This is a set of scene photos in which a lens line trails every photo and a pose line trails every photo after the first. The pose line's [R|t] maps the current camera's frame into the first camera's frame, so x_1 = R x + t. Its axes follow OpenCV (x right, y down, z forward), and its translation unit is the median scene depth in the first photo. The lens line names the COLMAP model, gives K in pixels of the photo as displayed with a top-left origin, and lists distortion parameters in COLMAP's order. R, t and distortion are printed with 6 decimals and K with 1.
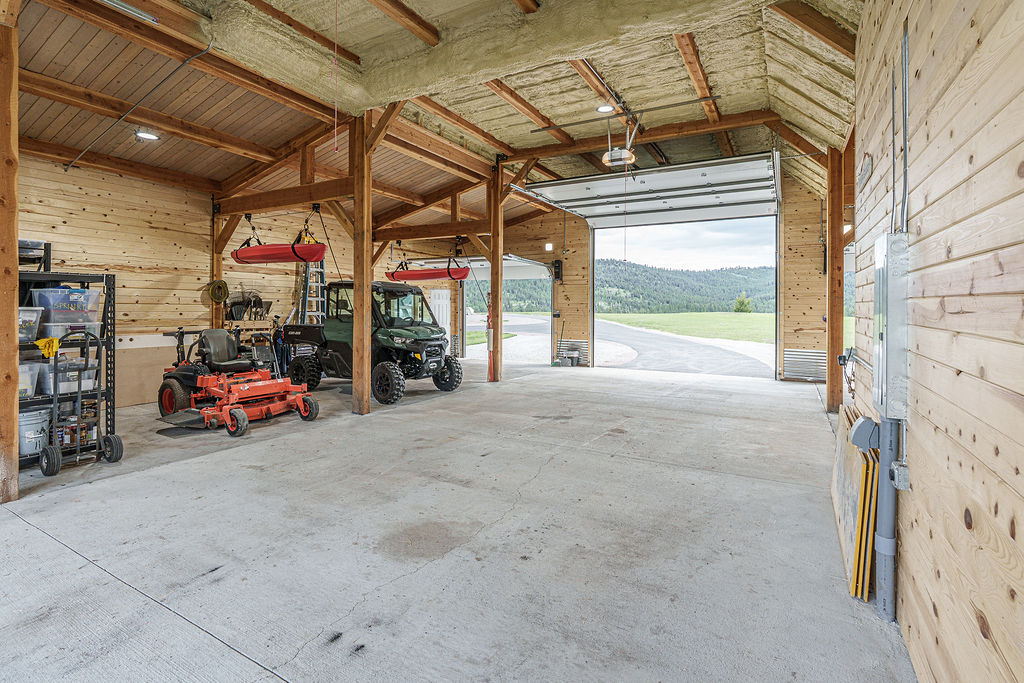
lens RADIAL K [[484.5, 0, 504.5], [0, 484.5, 304.9], [0, 0, 1]] dist [-0.008632, 0.003633]
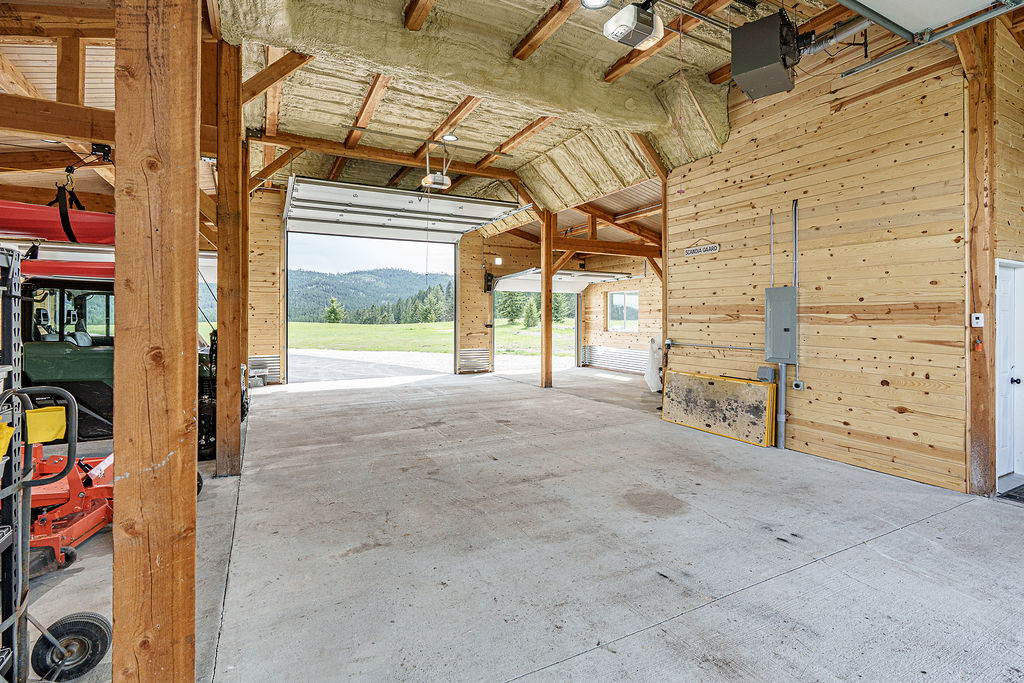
lens RADIAL K [[484.5, 0, 517.8], [0, 484.5, 318.1], [0, 0, 1]] dist [-0.008632, 0.003633]
pose [[0.536936, -0.009125, 0.843573, -0.729207], [0.001065, 0.999948, 0.010139, -0.006315], [-0.843622, -0.004546, 0.536918, 0.316211]]
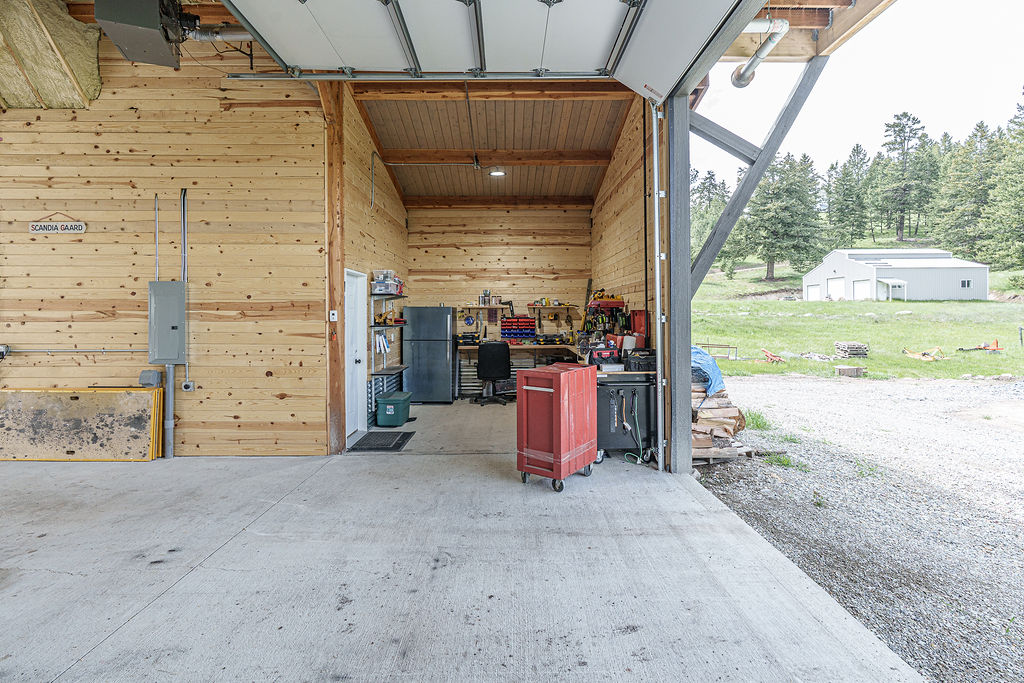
lens RADIAL K [[484.5, 0, 519.4], [0, 484.5, 315.7], [0, 0, 1]] dist [-0.008632, 0.003633]
pose [[-0.509531, -0.010334, 0.860390, -0.716414], [-0.004245, 0.999946, 0.009496, -0.005860], [-0.860442, 0.001186, -0.509547, 0.288917]]
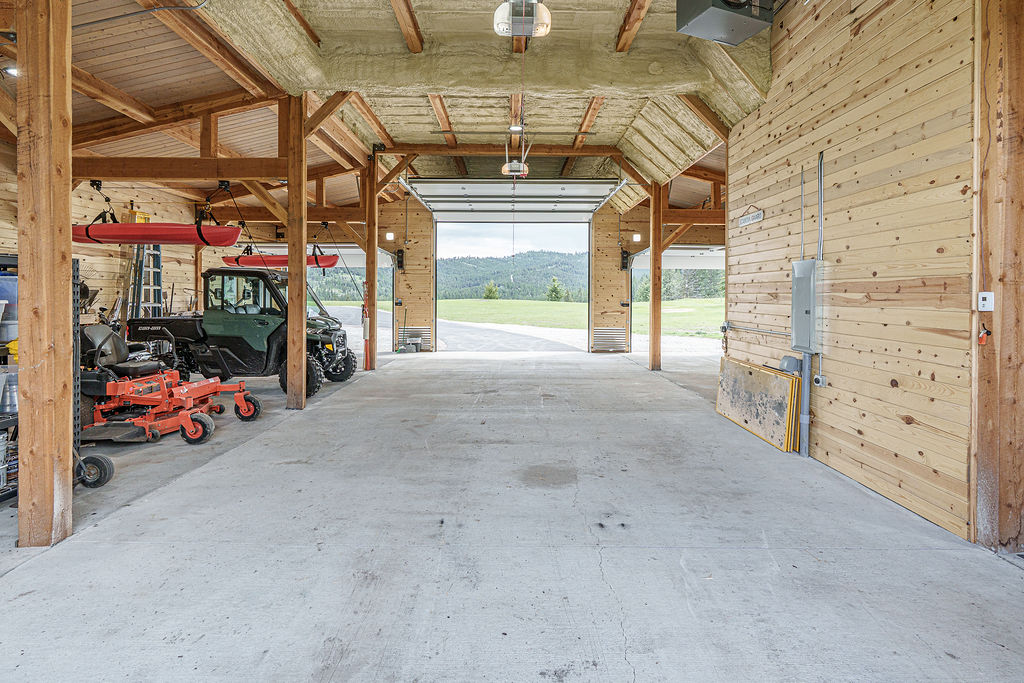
lens RADIAL K [[484.5, 0, 482.9], [0, 484.5, 300.4], [0, 0, 1]] dist [-0.008632, 0.003633]
pose [[0.866632, -0.008876, 0.498868, -0.492416], [0.000119, 0.999845, 0.017583, -0.005783], [-0.498947, -0.015179, 0.866499, -0.024733]]
